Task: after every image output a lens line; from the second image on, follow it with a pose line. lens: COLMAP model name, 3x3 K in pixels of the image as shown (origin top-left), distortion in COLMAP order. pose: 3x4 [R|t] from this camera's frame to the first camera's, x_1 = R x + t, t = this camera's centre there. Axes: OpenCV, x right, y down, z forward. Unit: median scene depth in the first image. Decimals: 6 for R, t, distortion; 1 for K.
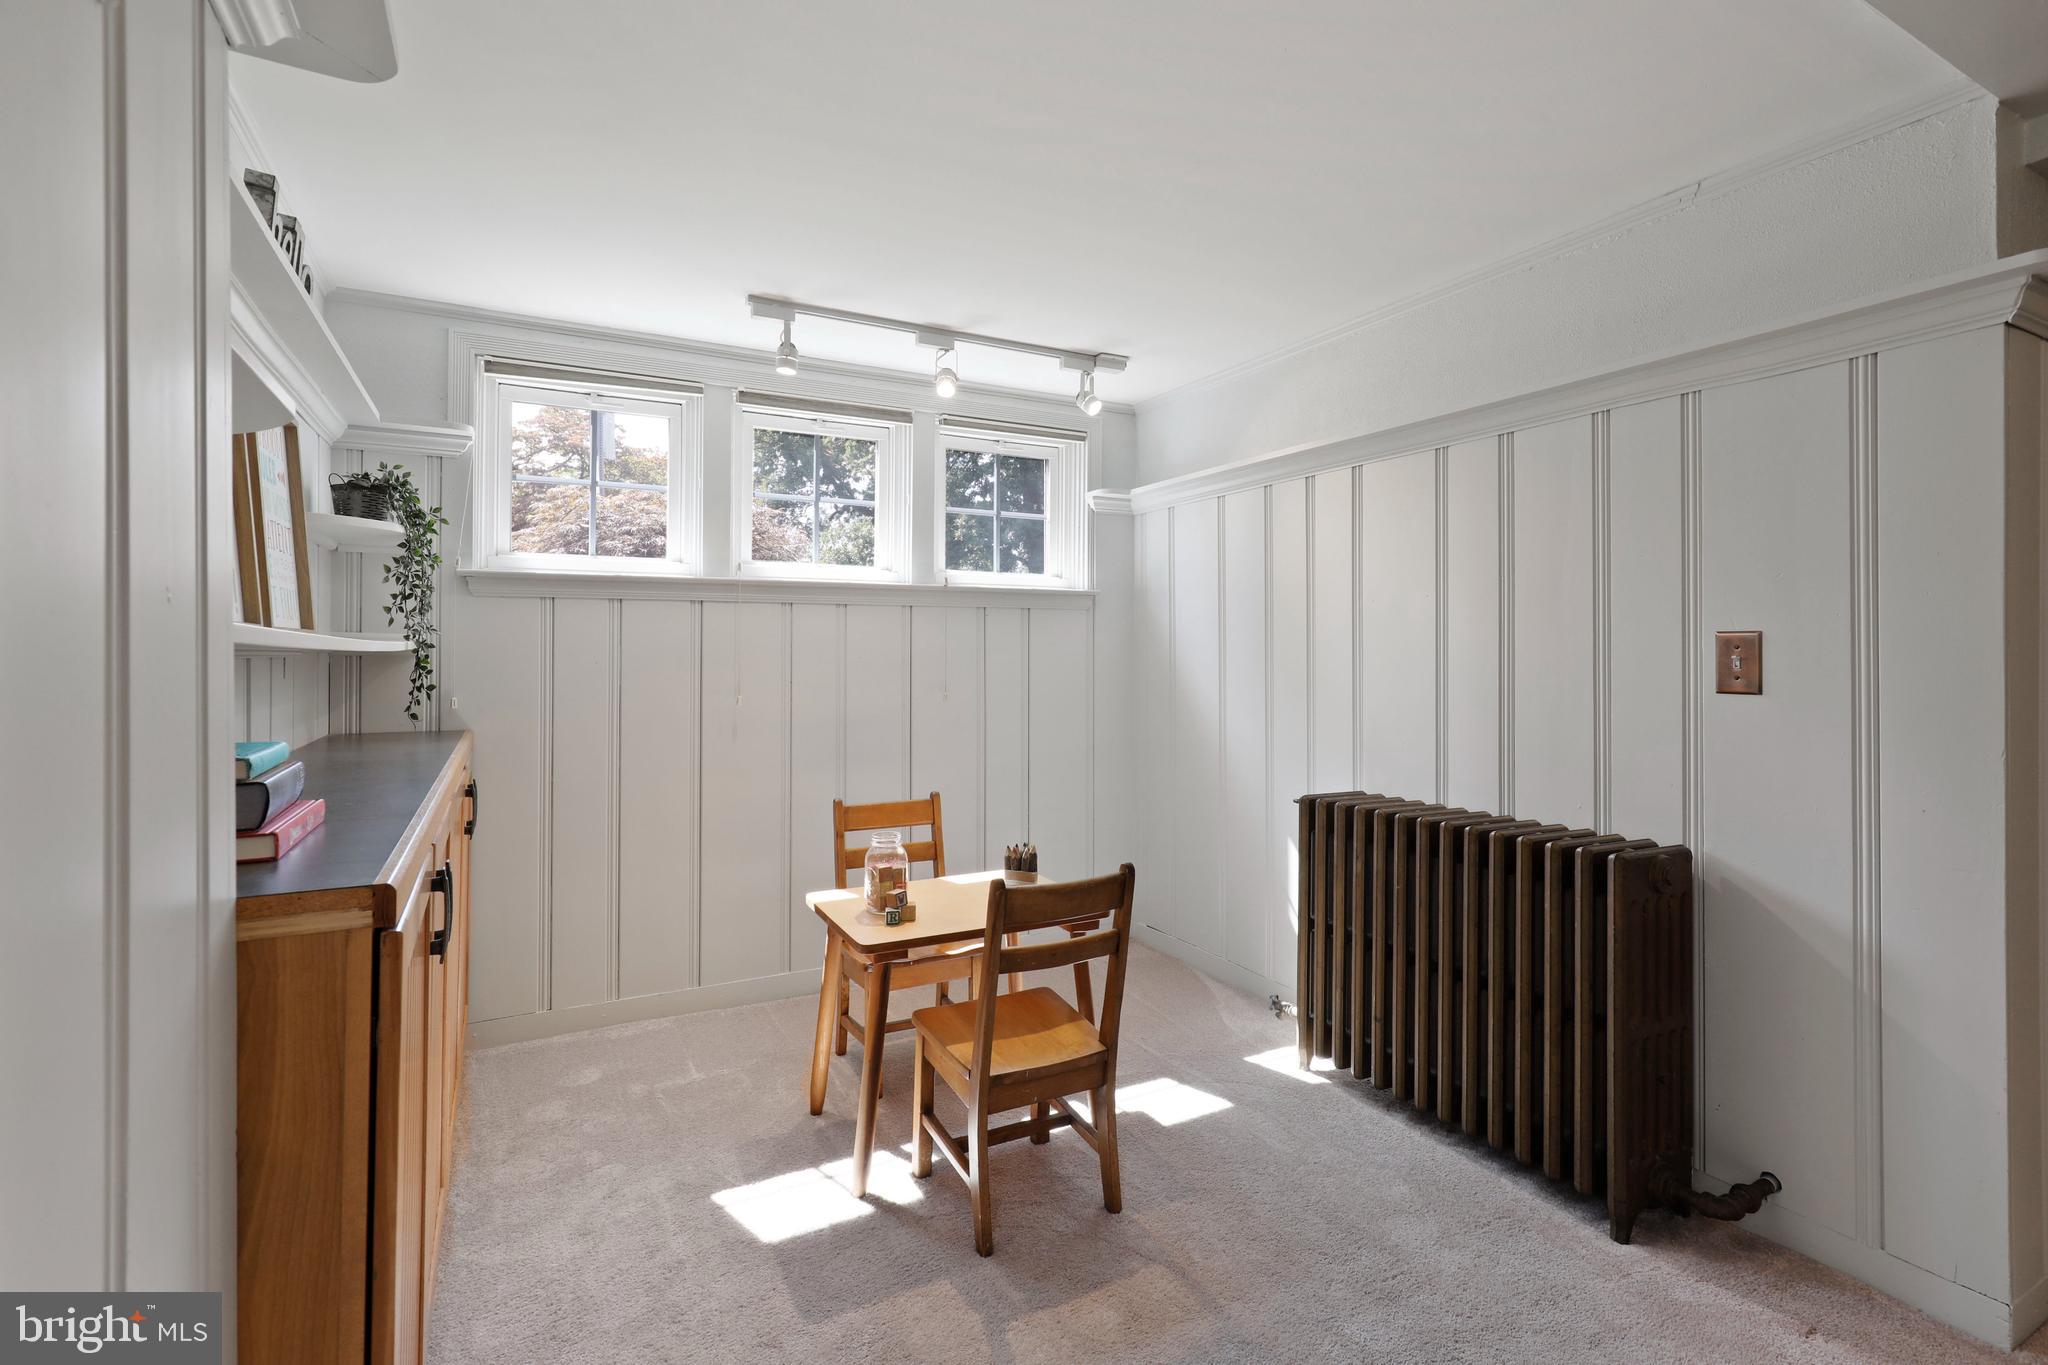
lens RADIAL K [[930.2, 0, 1027.5], [0, 930.2, 671.2], [0, 0, 1]] dist [0.004735, -0.000025]
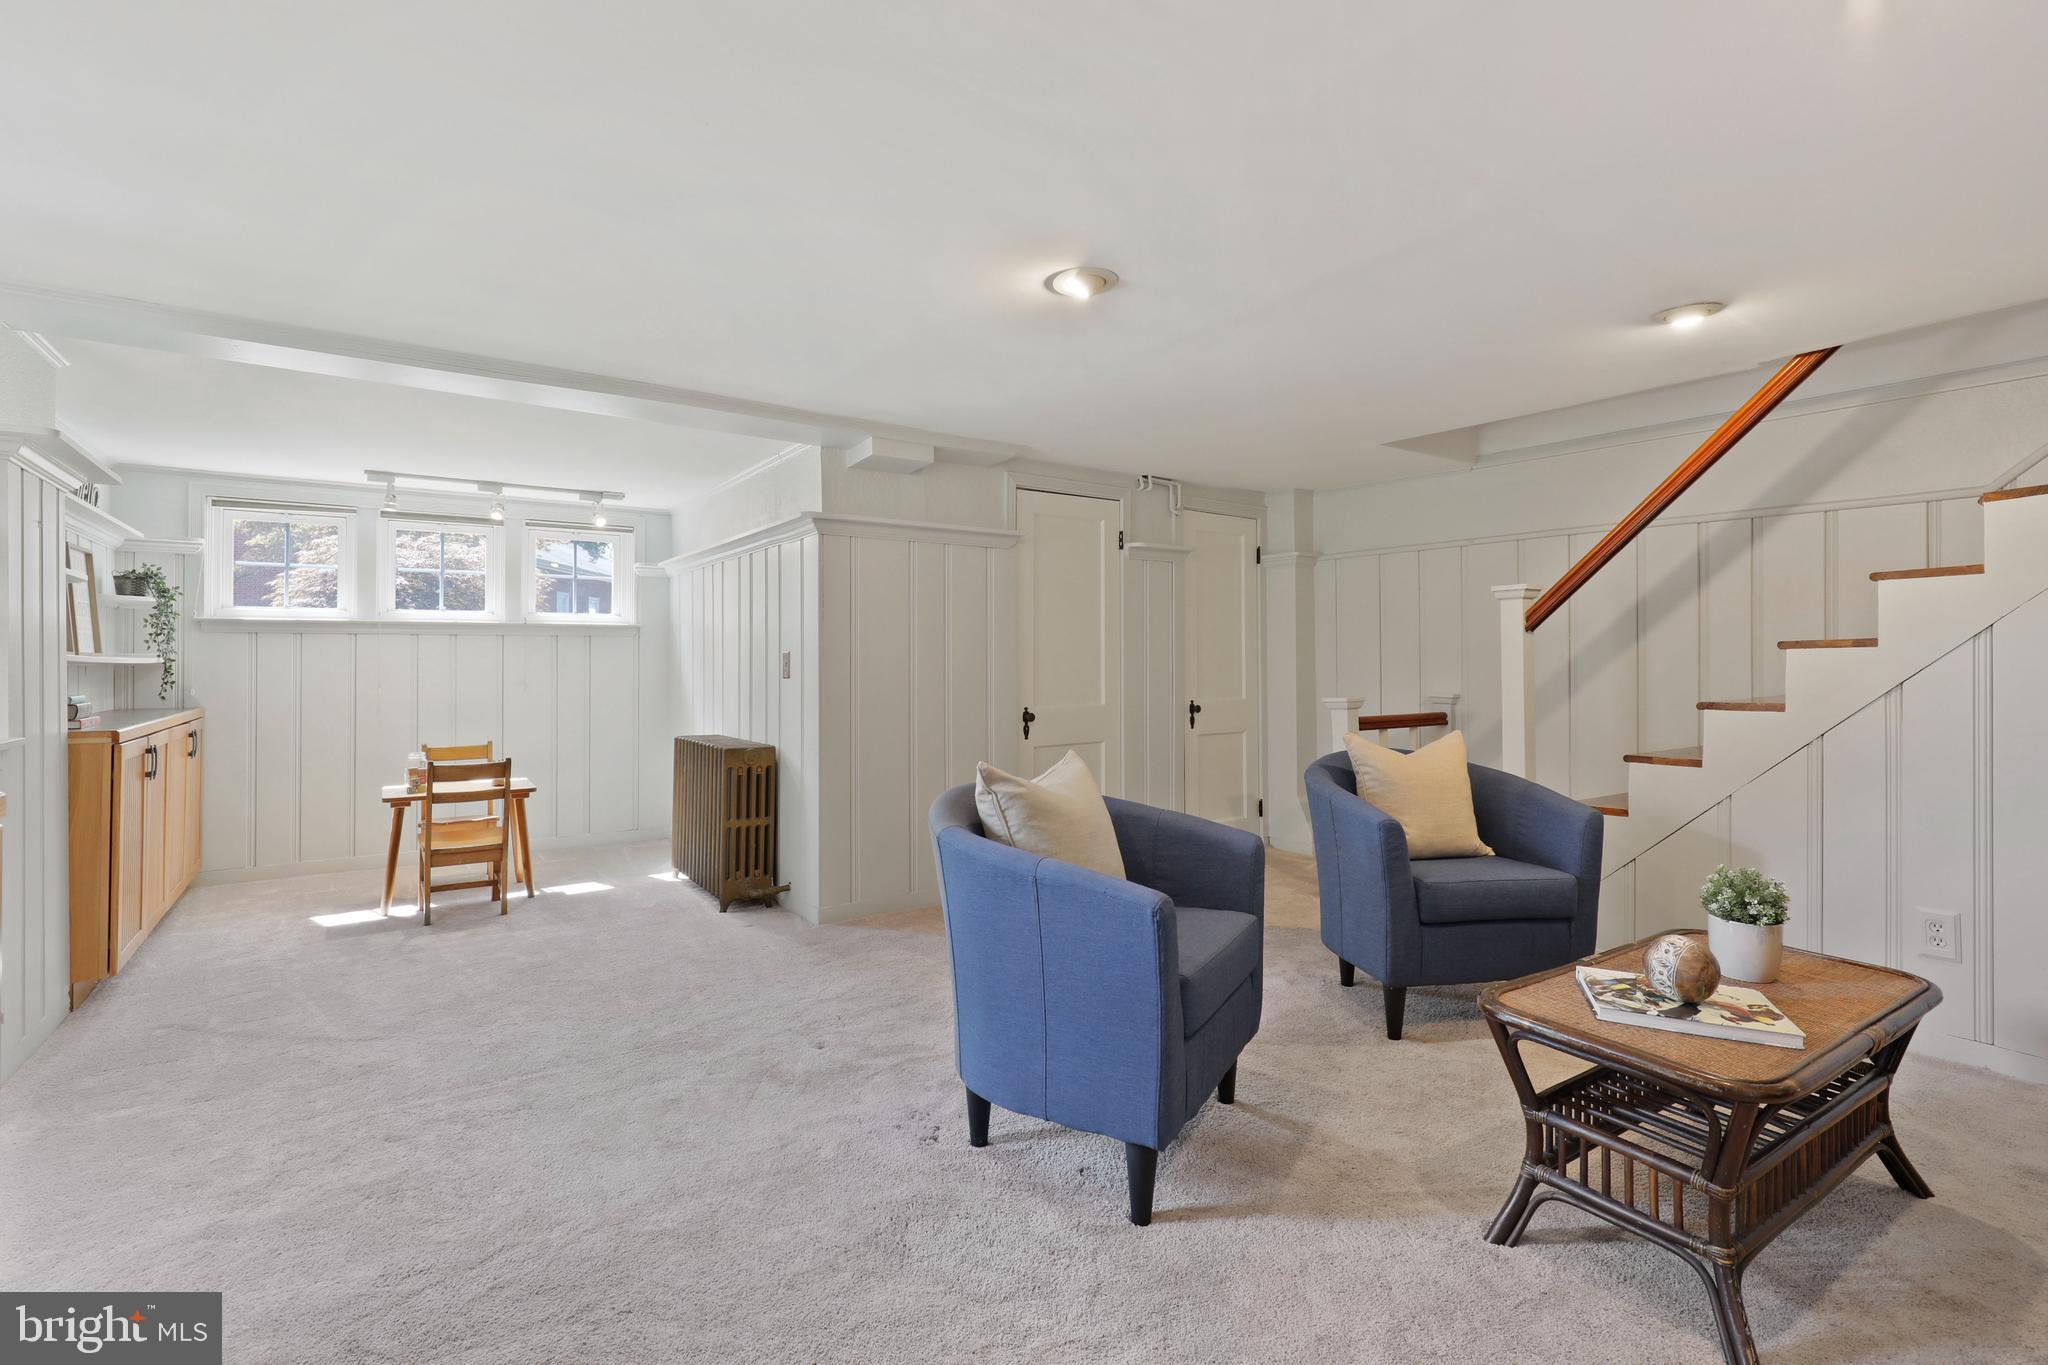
lens RADIAL K [[930.2, 0, 1017.1], [0, 930.2, 674.5], [0, 0, 1]] dist [0.004735, -0.000025]
pose [[0.994318, -0.005398, 0.106314, 0.858427], [0.006222, 0.999953, -0.007426, 0.025937], [-0.106269, 0.008045, 0.994305, -1.060370]]
